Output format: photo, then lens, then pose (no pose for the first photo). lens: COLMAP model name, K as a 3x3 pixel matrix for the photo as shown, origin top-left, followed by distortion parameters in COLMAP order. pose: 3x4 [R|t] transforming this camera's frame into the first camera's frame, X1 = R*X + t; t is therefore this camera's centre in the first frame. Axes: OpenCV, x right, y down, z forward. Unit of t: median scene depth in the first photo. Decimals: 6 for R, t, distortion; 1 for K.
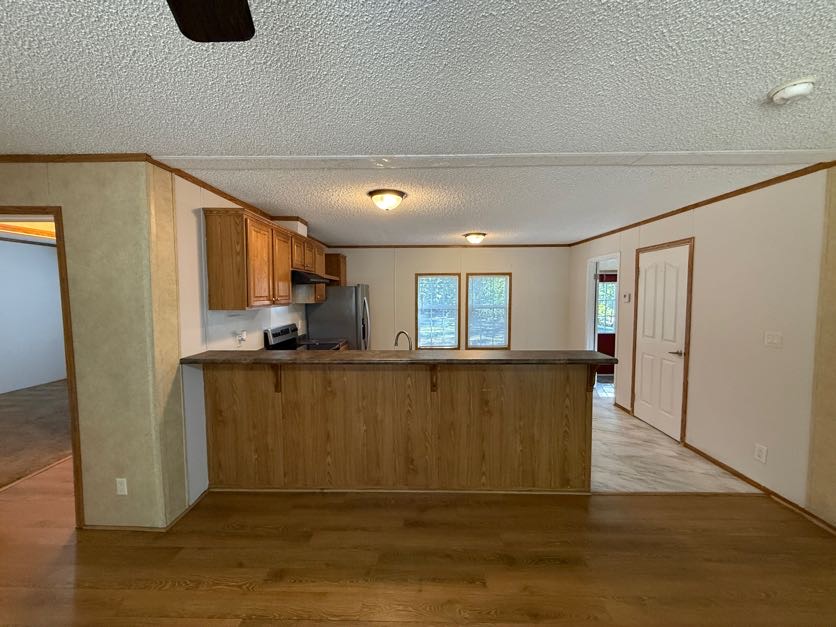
lens RADIAL K [[332.6, 0, 415.6], [0, 332.6, 313.6], [0, 0, 1]] dist [-0.000687, 0.000055]
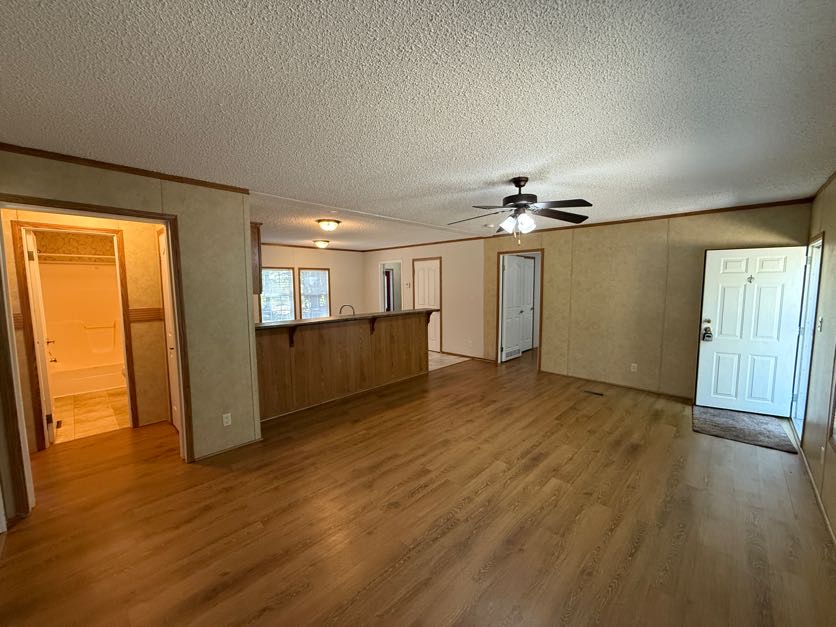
lens RADIAL K [[332.6, 0, 415.6], [0, 332.6, 313.6], [0, 0, 1]] dist [-0.000687, 0.000055]
pose [[0.682217, -0.070680, 0.727725, -1.120351], [0.052853, 0.997480, 0.047332, 0.040198], [-0.729237, 0.006172, 0.684234, -0.459761]]
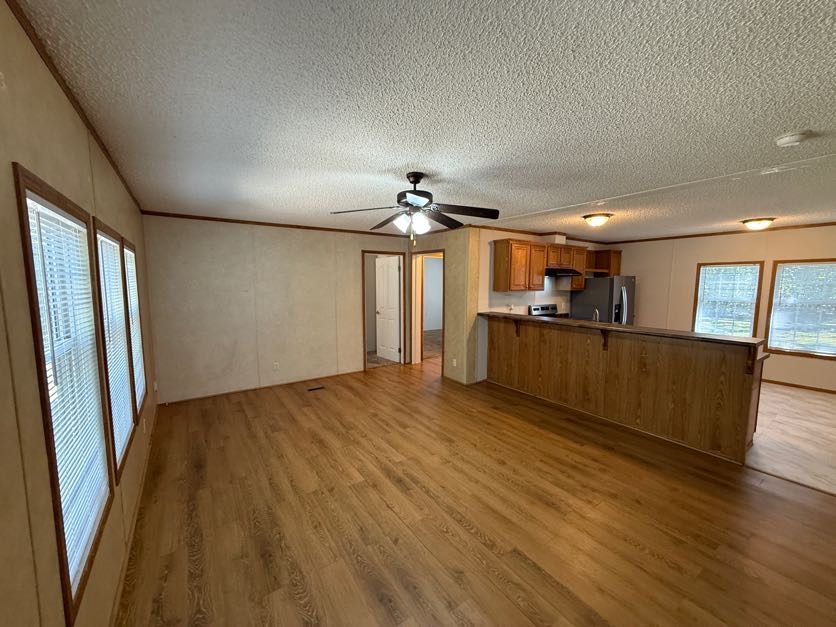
lens RADIAL K [[332.6, 0, 415.6], [0, 332.6, 313.6], [0, 0, 1]] dist [-0.000687, 0.000055]
pose [[0.583111, 0.082425, -0.808201, 0.737615], [-0.055600, 0.996556, 0.061519, 0.025785], [0.810488, 0.009064, 0.585685, -0.547075]]
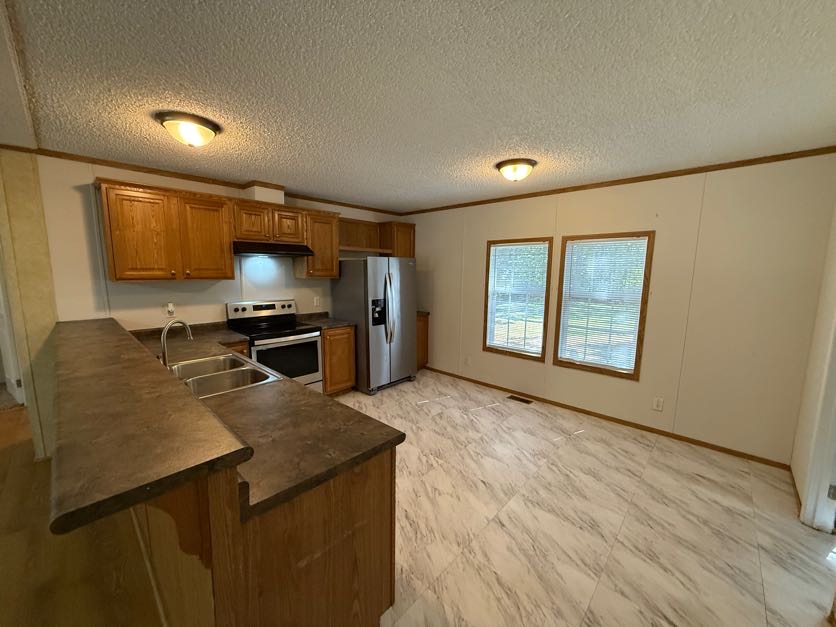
lens RADIAL K [[332.6, 0, 415.6], [0, 332.6, 313.6], [0, 0, 1]] dist [-0.000687, 0.000055]
pose [[0.741173, 0.097405, -0.664209, 0.855246], [-0.053500, 0.994841, 0.086193, -0.051318], [0.669178, -0.028349, 0.742561, 0.879743]]
